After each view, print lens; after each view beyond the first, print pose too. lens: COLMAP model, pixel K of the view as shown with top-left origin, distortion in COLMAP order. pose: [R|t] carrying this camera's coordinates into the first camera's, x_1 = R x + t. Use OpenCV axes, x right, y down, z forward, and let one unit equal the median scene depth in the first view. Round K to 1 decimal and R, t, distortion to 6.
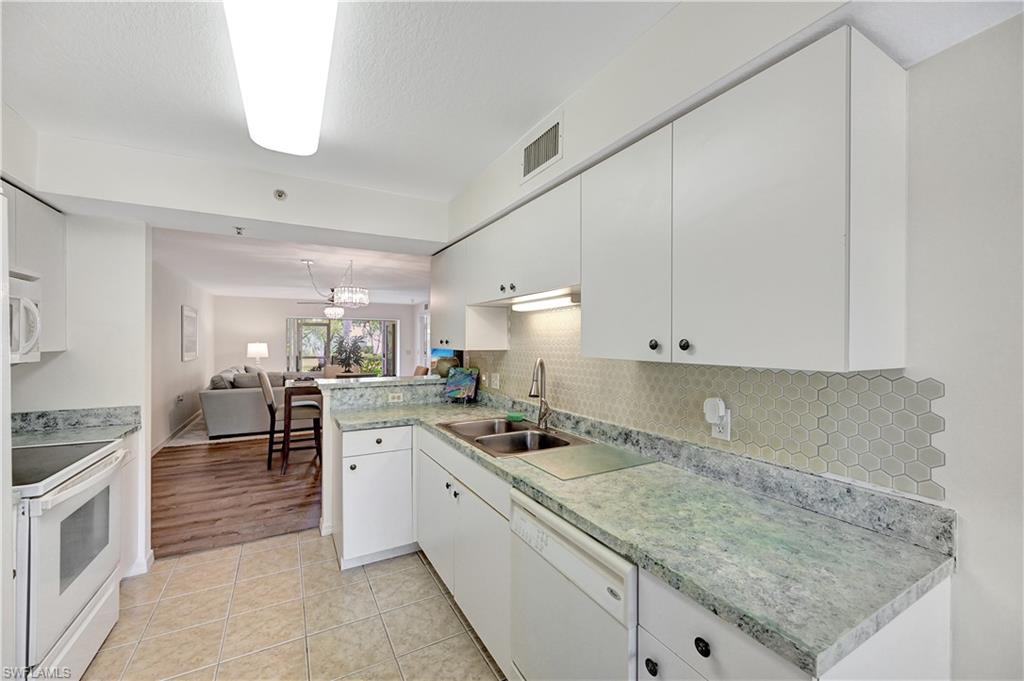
lens RADIAL K [[408.6, 0, 508.7], [0, 408.6, 342.4], [0, 0, 1]] dist [-0.001075, 0.000679]
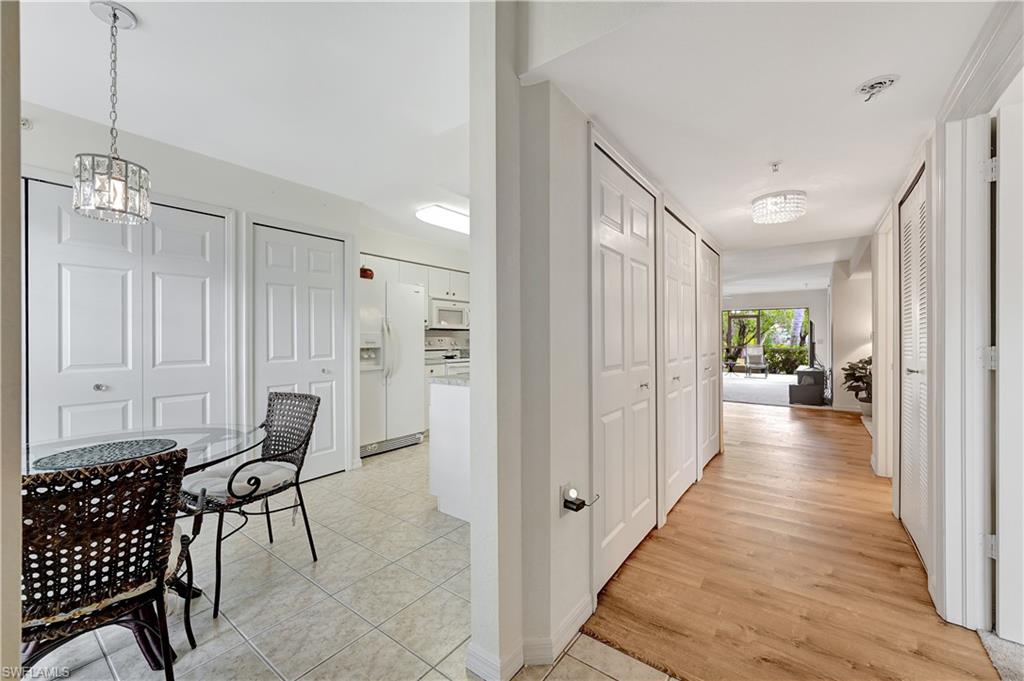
lens RADIAL K [[408.6, 0, 508.9], [0, 408.6, 335.9], [0, 0, 1]] dist [-0.001075, 0.000679]
pose [[0.411305, -0.005638, -0.911480, 0.844931], [-0.002201, 0.999972, -0.007178, 0.054049], [0.911495, 0.004958, 0.411281, -0.013817]]
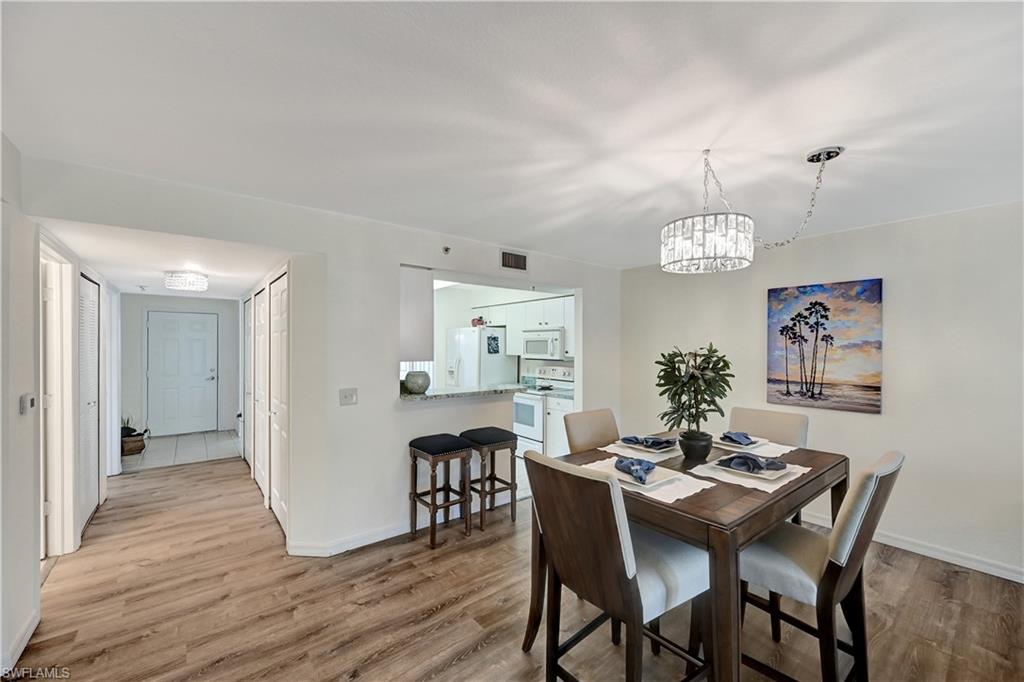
lens RADIAL K [[405.7, 0, 510.2], [0, 405.7, 345.7], [0, 0, 1]] dist [-0.000837, 0.000700]
pose [[-0.986388, -0.001597, -0.164426, -0.182225], [-0.002183, 0.999992, 0.003387, -0.028479], [0.164420, 0.003699, -0.986384, 1.734957]]
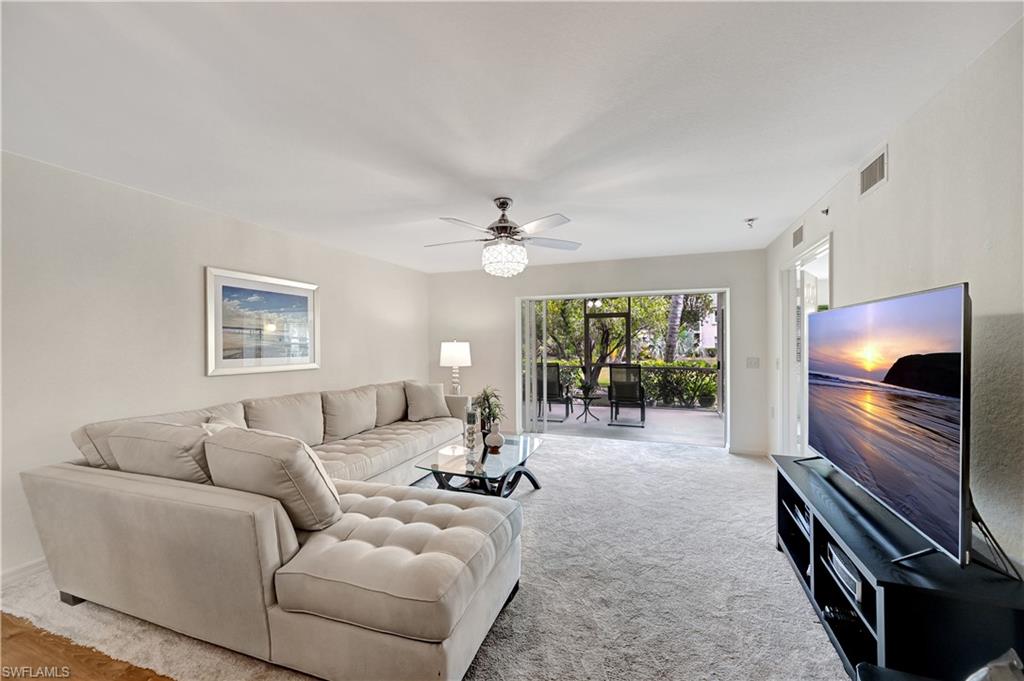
lens RADIAL K [[408.6, 0, 511.5], [0, 408.6, 345.4], [0, 0, 1]] dist [-0.001075, 0.000679]
pose [[0.656974, 0.000755, -0.753913, -0.259669], [0.001759, 0.999995, 0.002534, 0.010982], [0.753911, -0.002991, 0.656970, 1.514662]]
